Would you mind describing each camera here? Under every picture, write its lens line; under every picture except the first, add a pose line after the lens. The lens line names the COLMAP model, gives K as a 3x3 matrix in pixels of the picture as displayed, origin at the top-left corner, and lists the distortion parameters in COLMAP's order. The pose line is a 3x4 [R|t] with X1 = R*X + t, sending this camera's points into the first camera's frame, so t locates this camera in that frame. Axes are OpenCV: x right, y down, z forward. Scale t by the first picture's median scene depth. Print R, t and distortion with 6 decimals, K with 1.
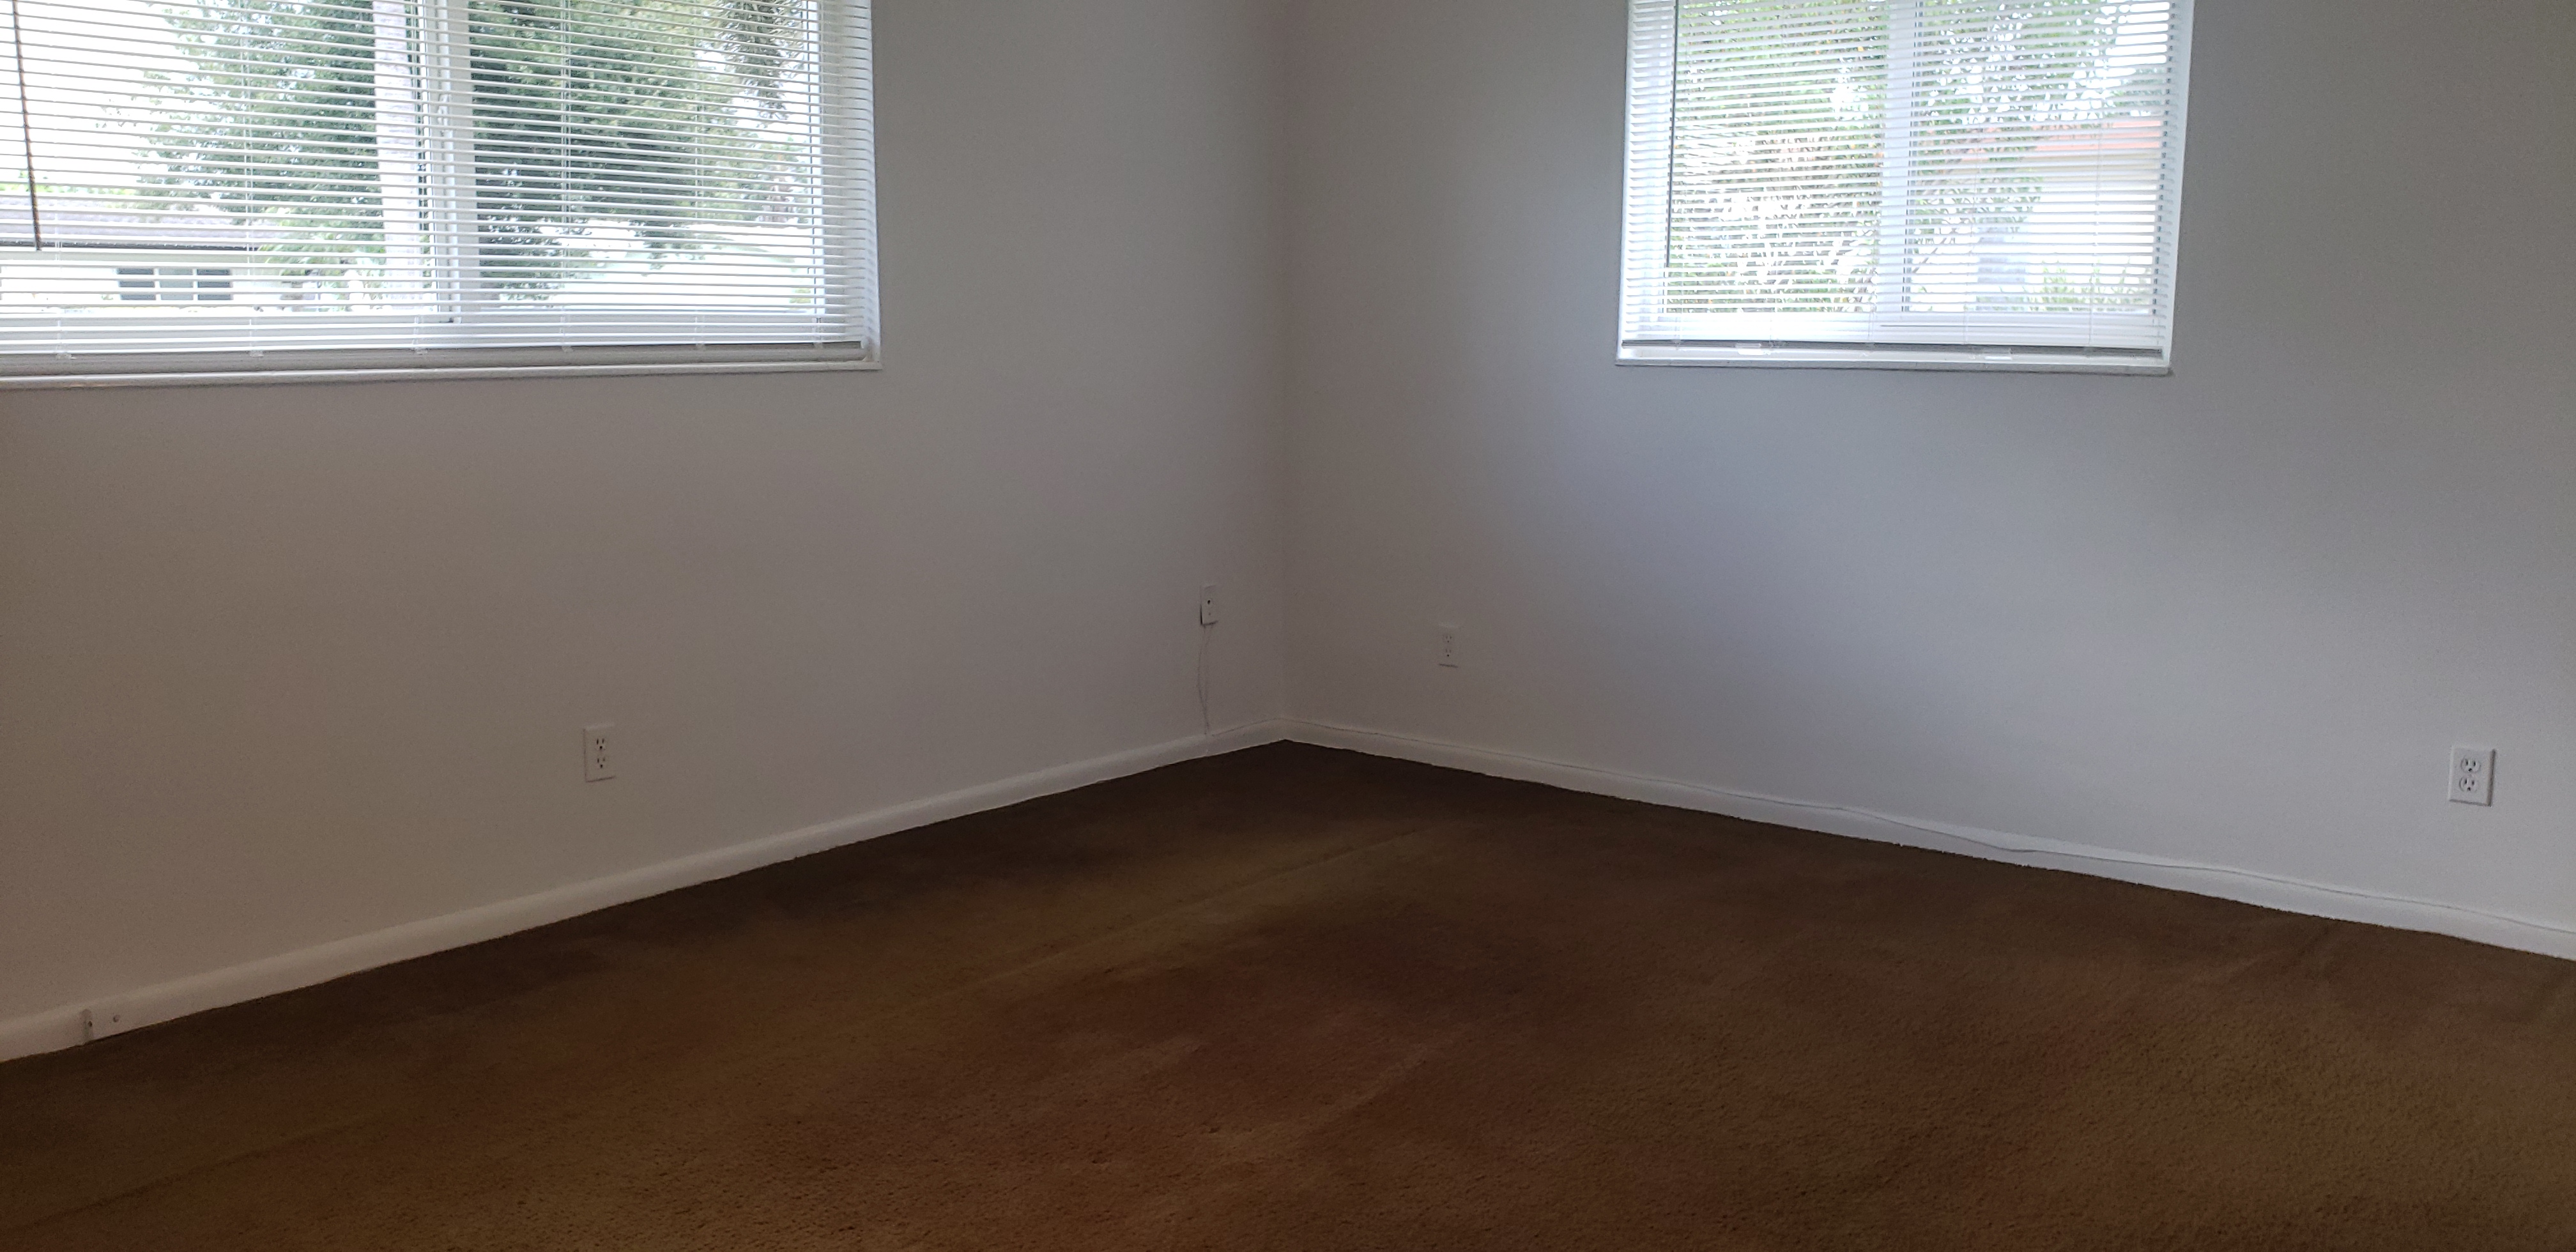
lens RADIAL K [[1996.4, 0, 1292.4], [0, 1996.4, 598.9], [0, 0, 1]] dist [0.000648, -0.000897]
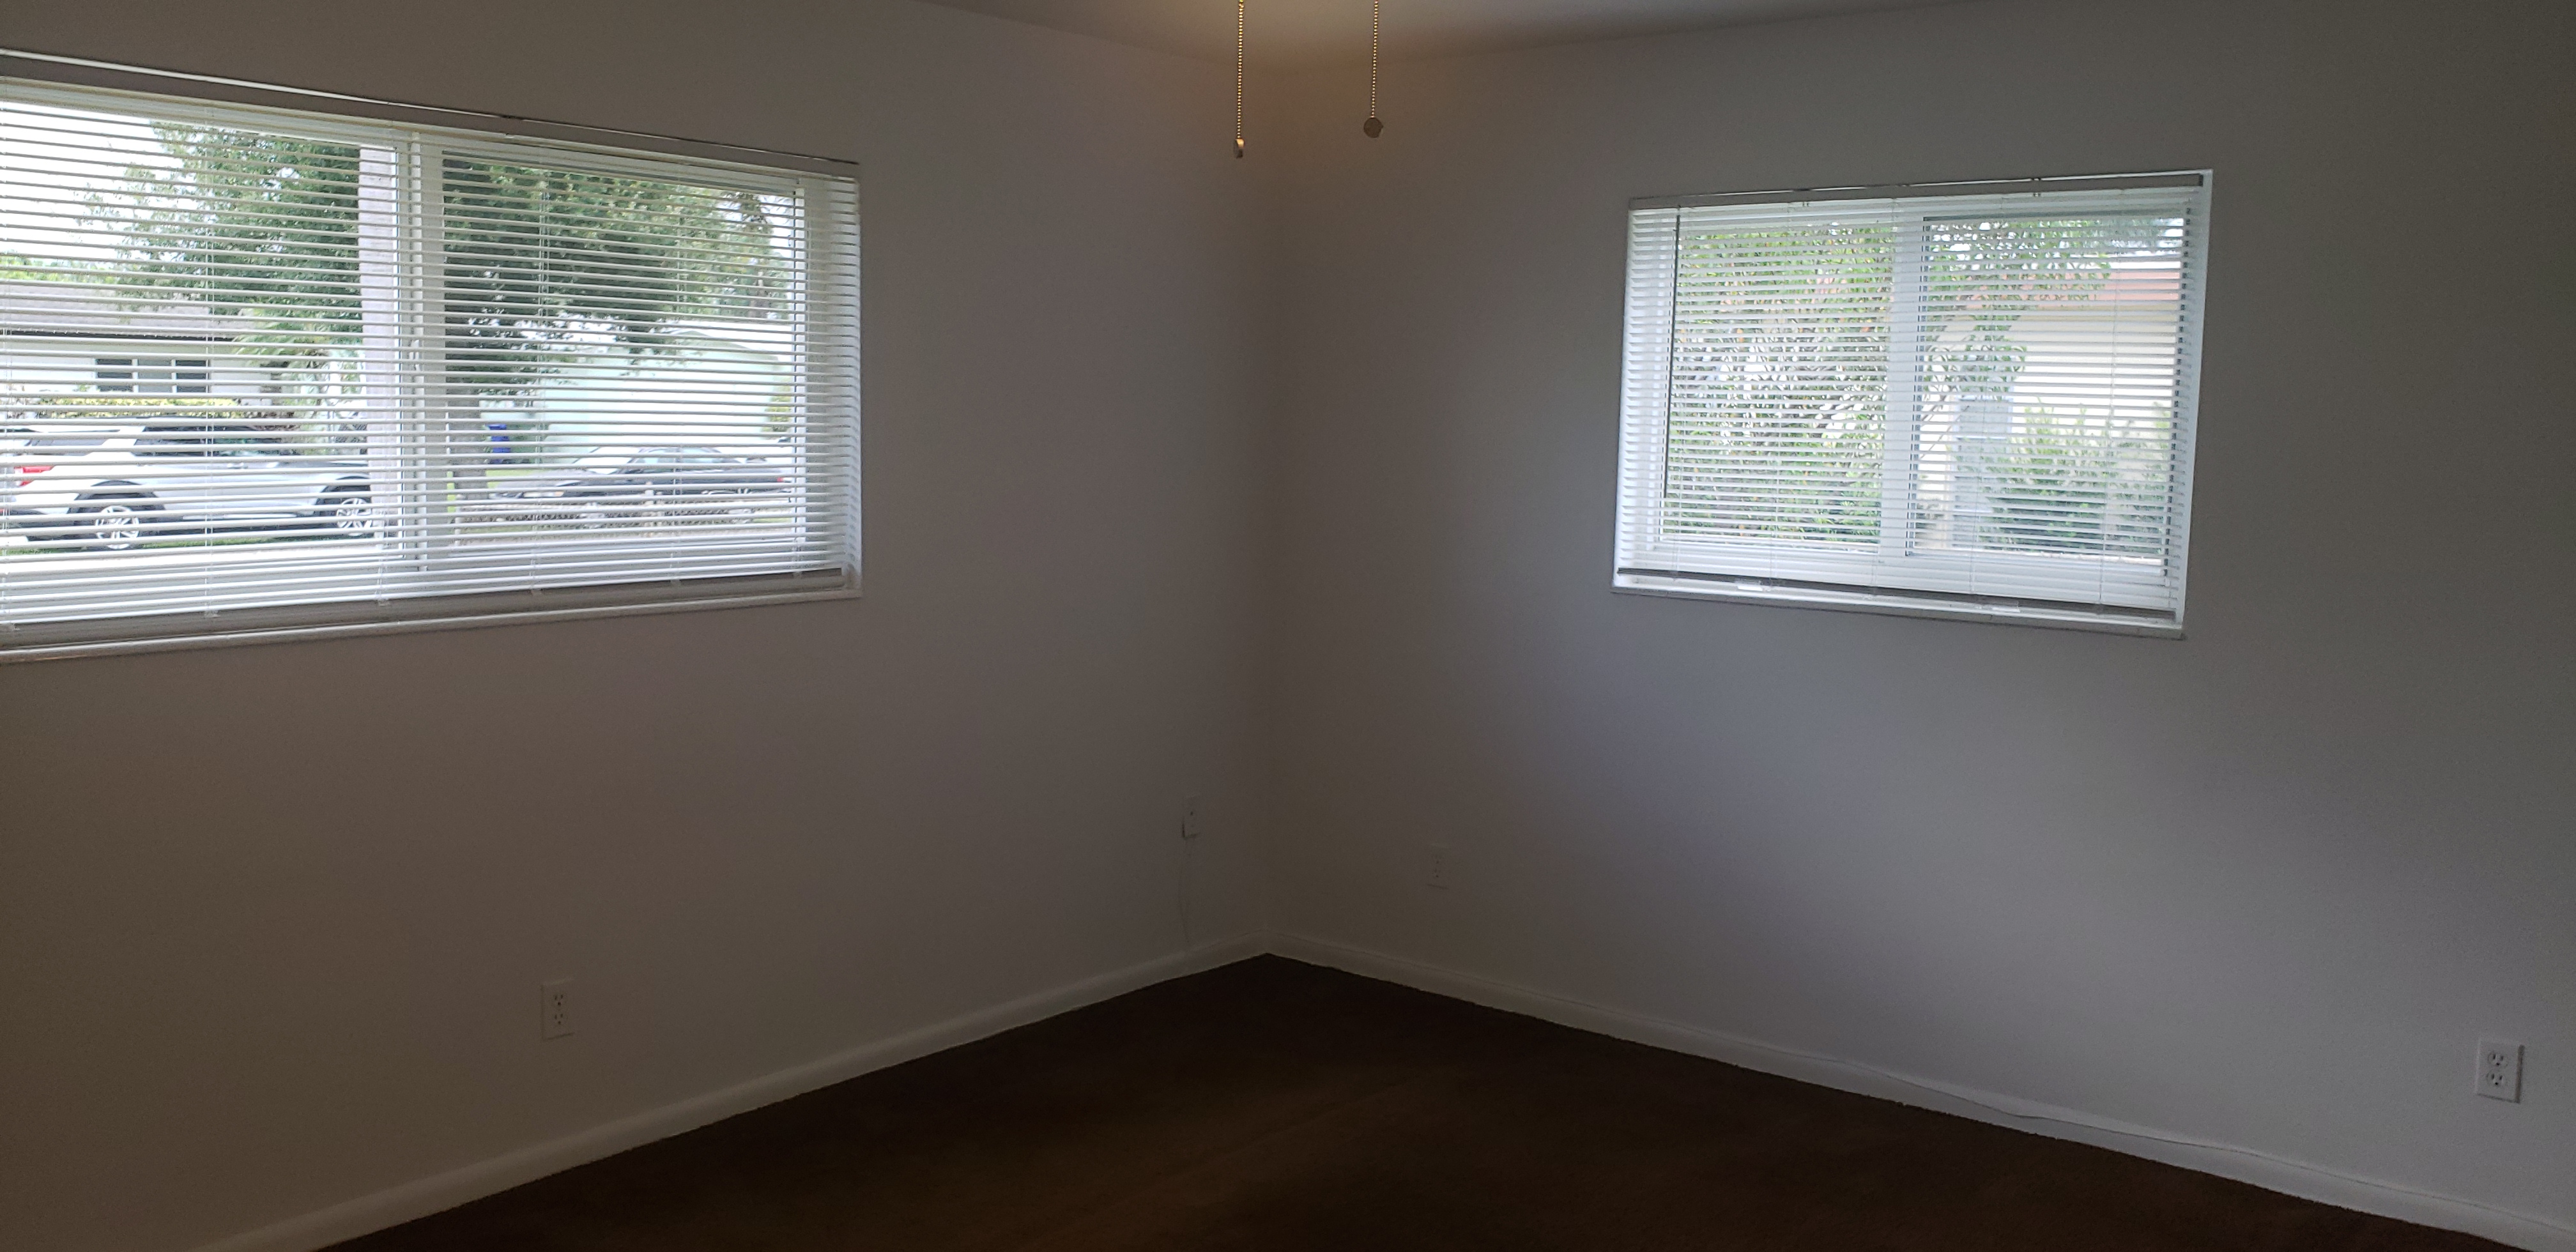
lens RADIAL K [[1989.8, 0, 1280.6], [0, 1989.8, 591.7], [0, 0, 1]] dist [0.030376, -0.054556]
pose [[0.999855, 0.015530, 0.006967, -0.001706], [-0.015198, 0.998853, -0.045403, -0.016491], [-0.007664, 0.045290, 0.998944, 0.005367]]
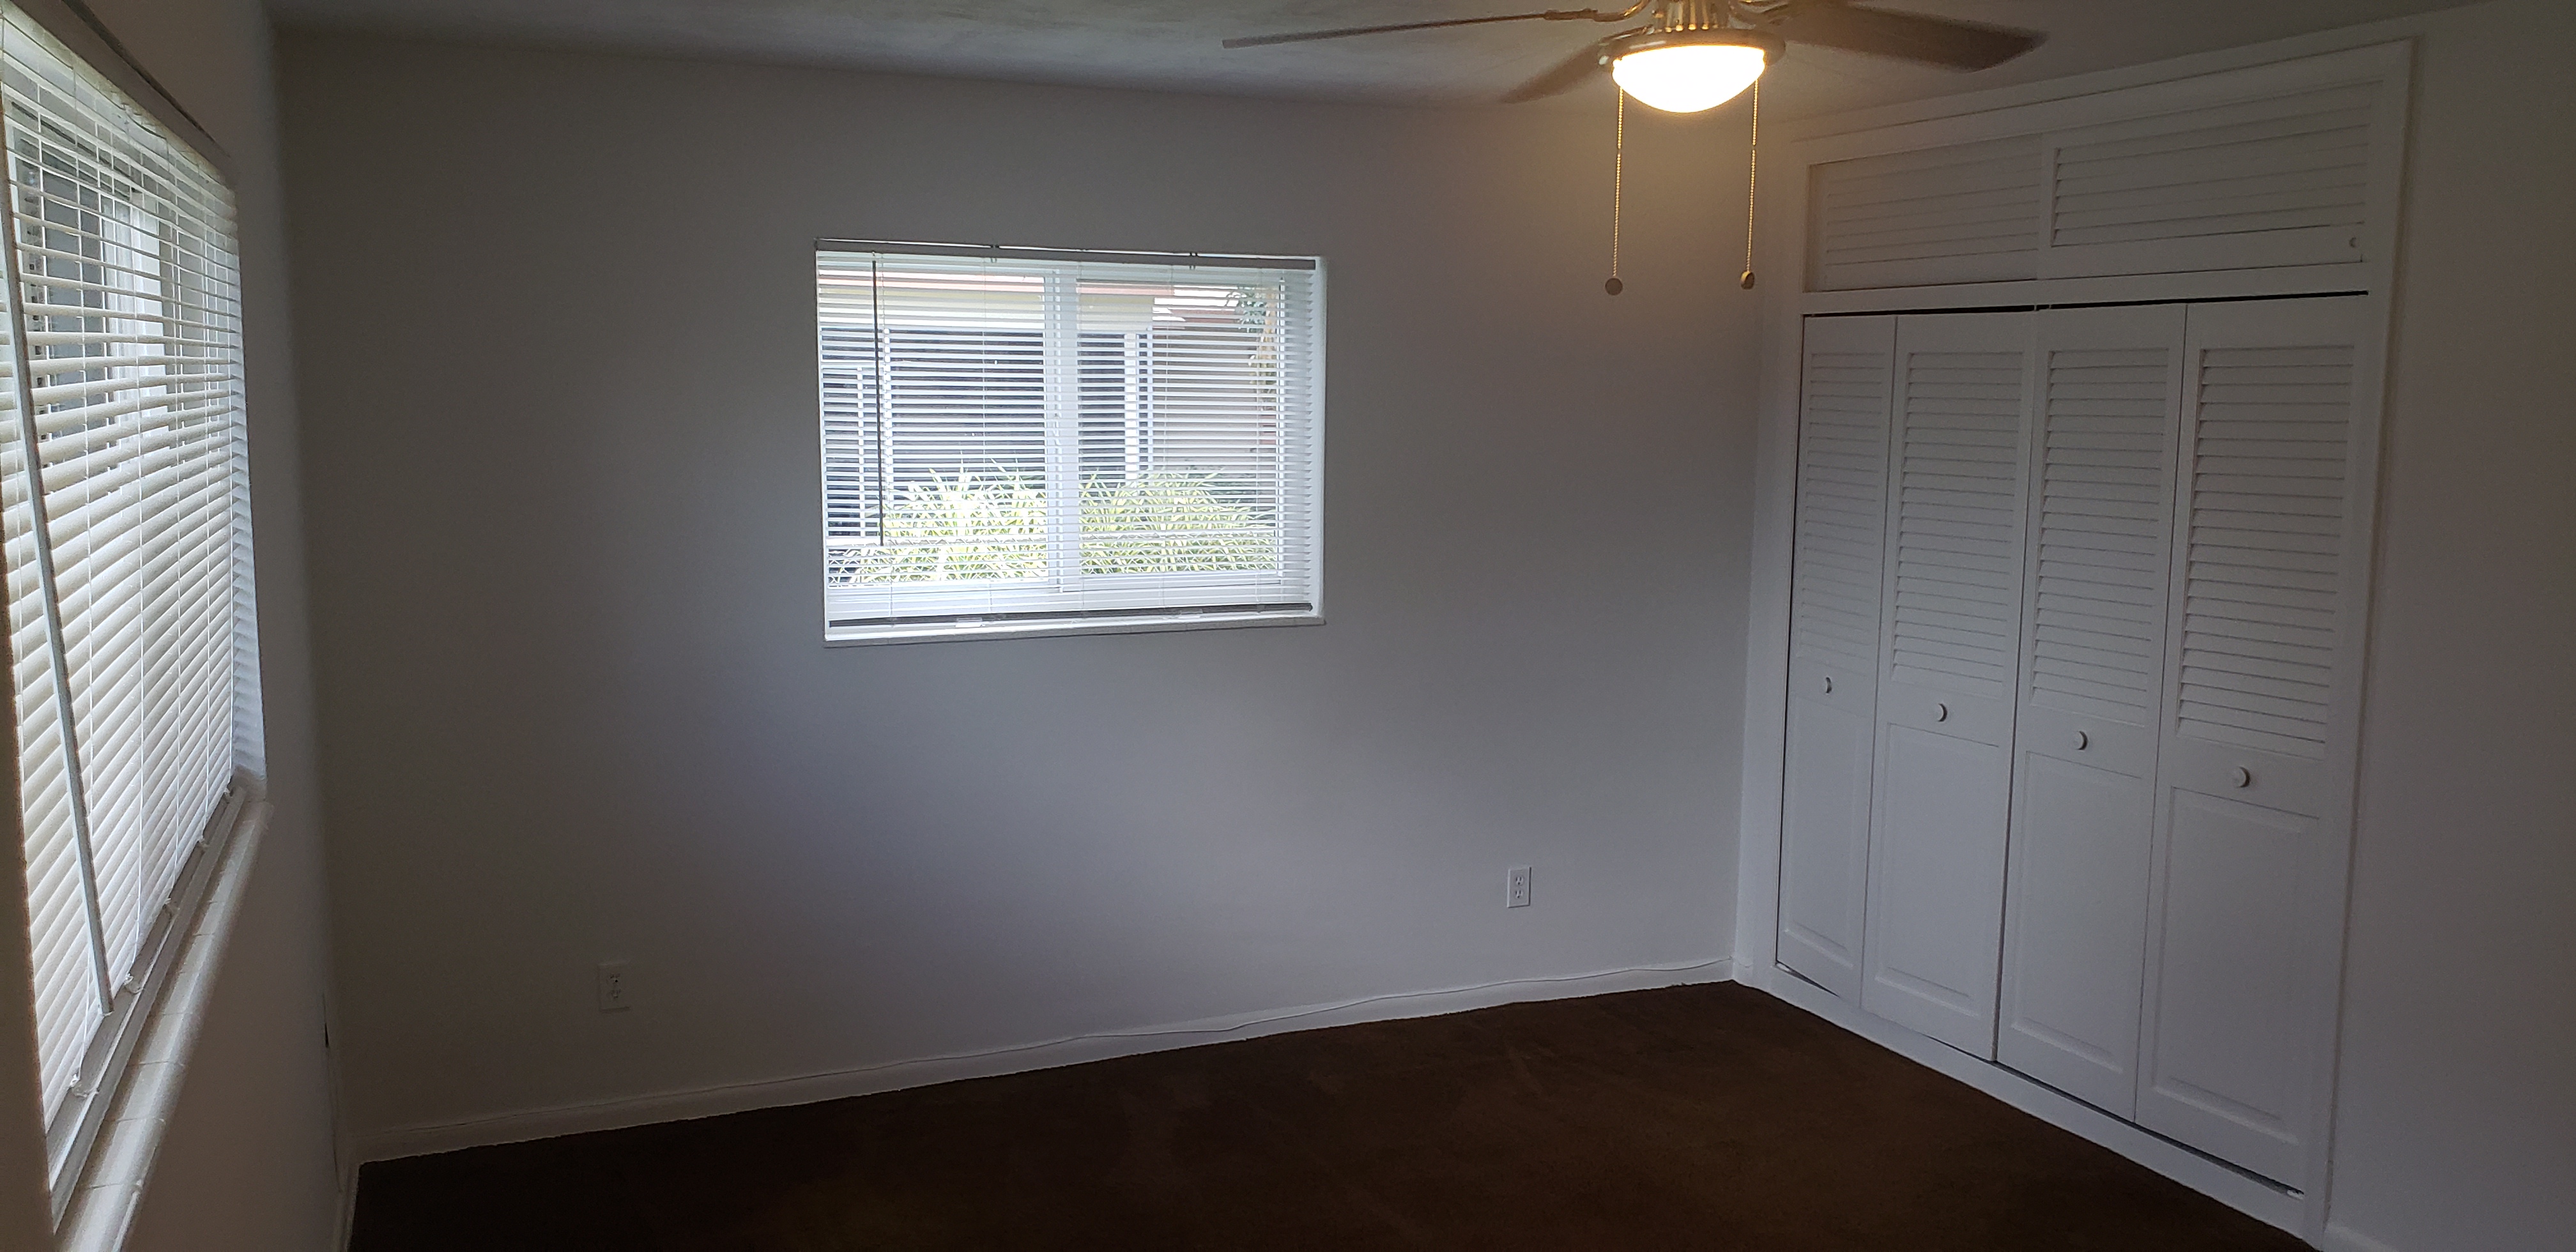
lens RADIAL K [[2035.5, 0, 1288.0], [0, 2035.5, 626.0], [0, 0, 1]] dist [0.089152, -0.002917]
pose [[0.460654, -0.115830, 0.879989, -0.136692], [0.110003, 0.991255, 0.072891, -0.040474], [-0.880737, 0.063224, 0.469367, 0.082206]]
